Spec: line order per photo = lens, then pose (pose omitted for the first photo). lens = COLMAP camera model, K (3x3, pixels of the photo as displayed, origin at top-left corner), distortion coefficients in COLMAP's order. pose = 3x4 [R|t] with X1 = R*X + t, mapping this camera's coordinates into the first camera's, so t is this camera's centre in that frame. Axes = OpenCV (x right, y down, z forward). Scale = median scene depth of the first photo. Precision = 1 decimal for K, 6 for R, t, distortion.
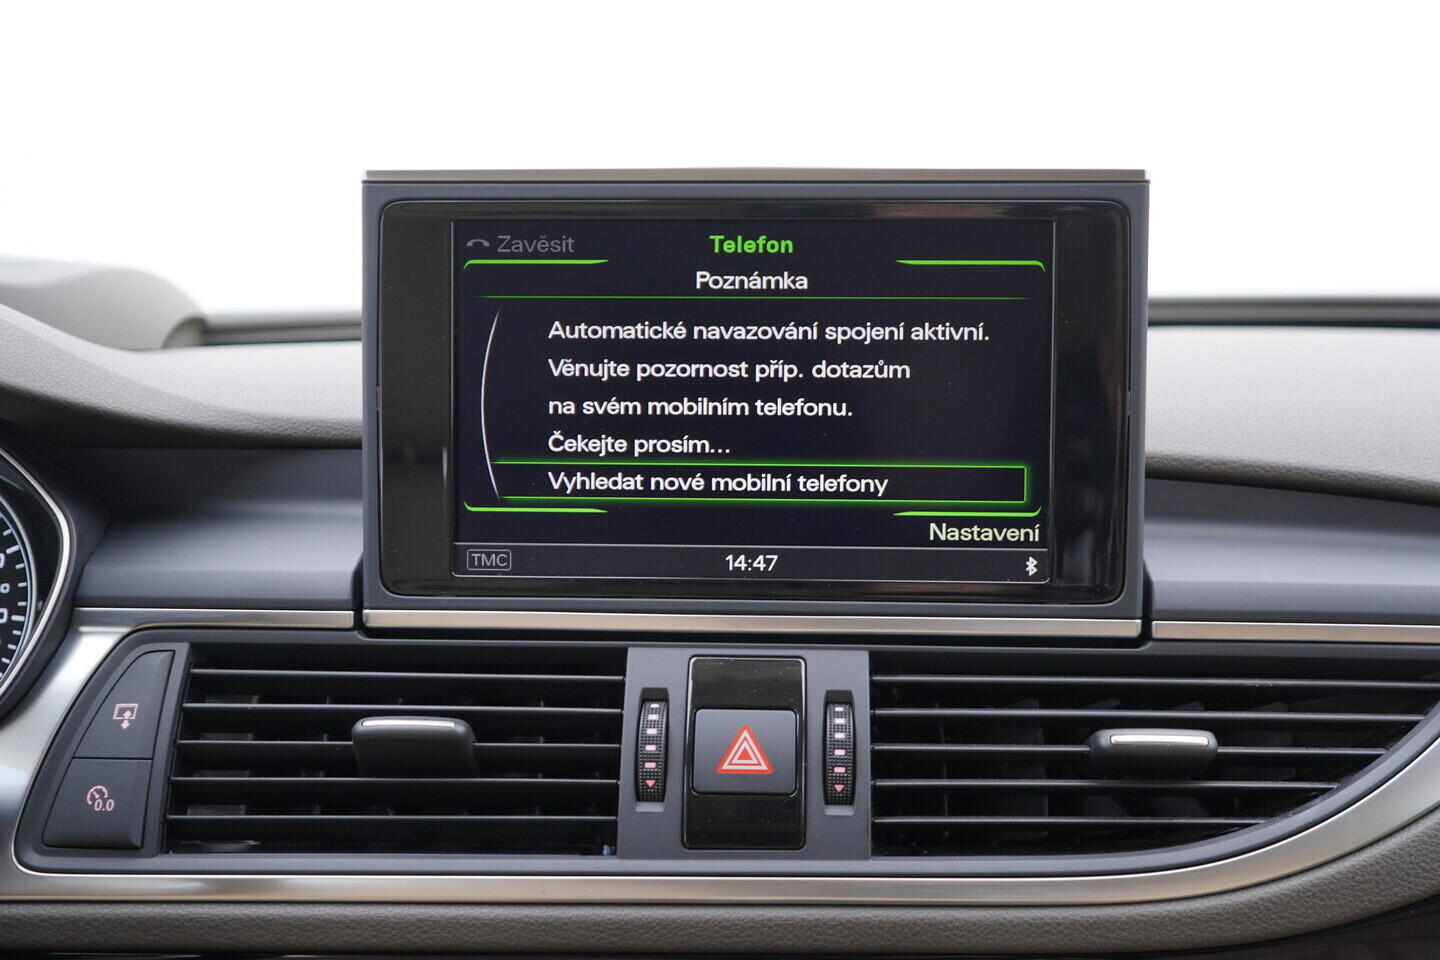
lens RADIAL K [[1480.5, 0, 721.8], [0, 1480.5, 474.5], [0, 0, 1]] dist [-0.000366, 0.021066]
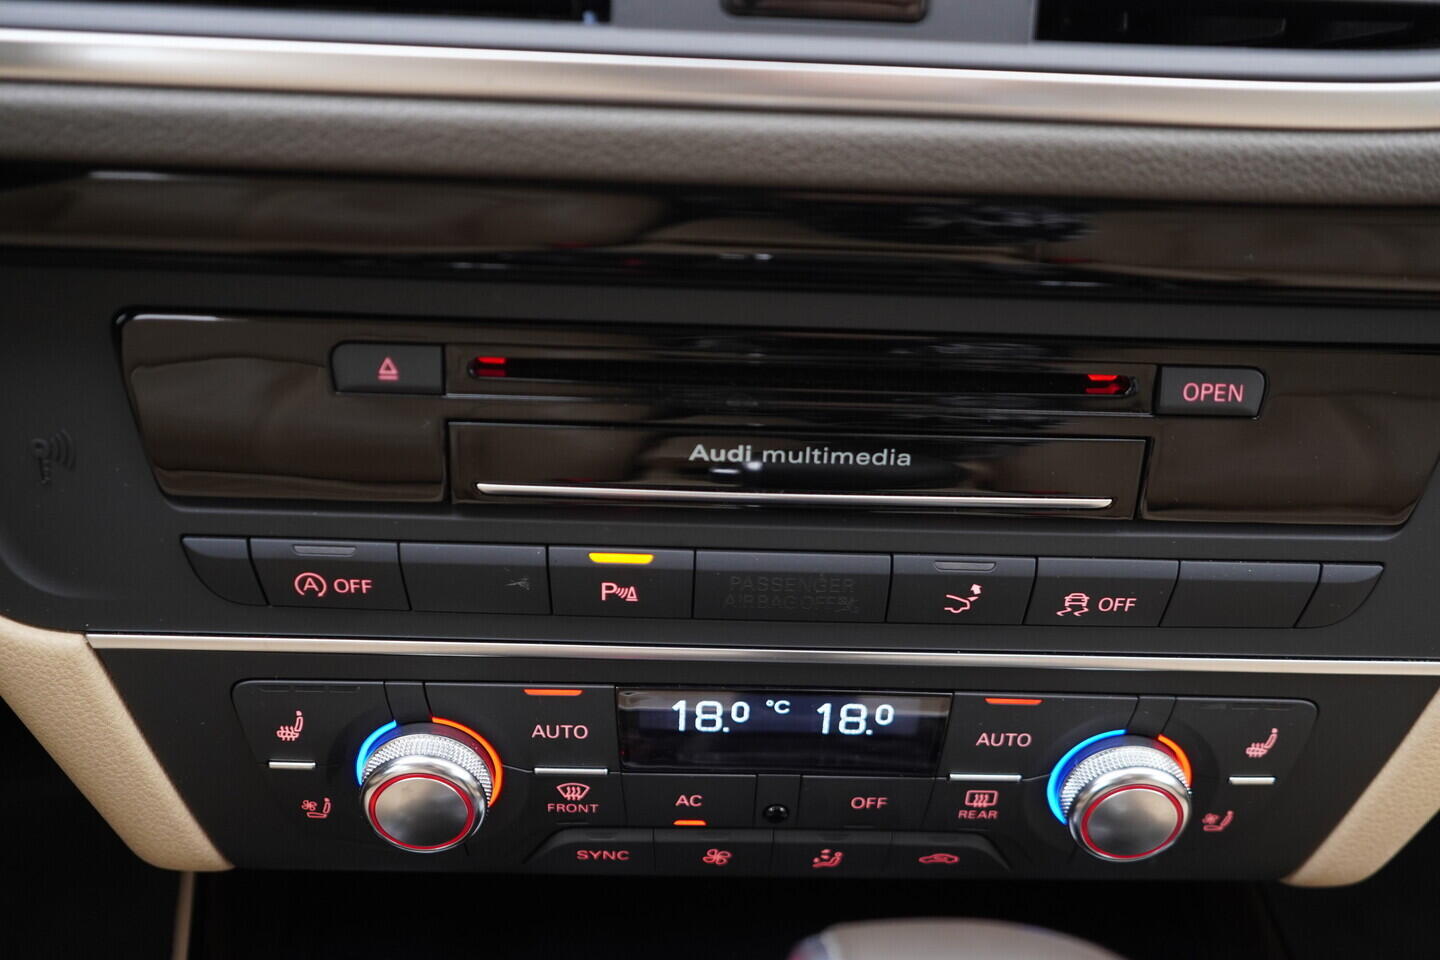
lens RADIAL K [[1480.5, 0, 721.8], [0, 1480.5, 474.5], [0, 0, 1]] dist [-0.000366, 0.021066]
pose [[0.995845, 0.015944, 0.089656, -0.075369], [-0.051790, 0.908986, 0.413598, 0.169294], [-0.074902, -0.416523, 0.906035, 0.371633]]
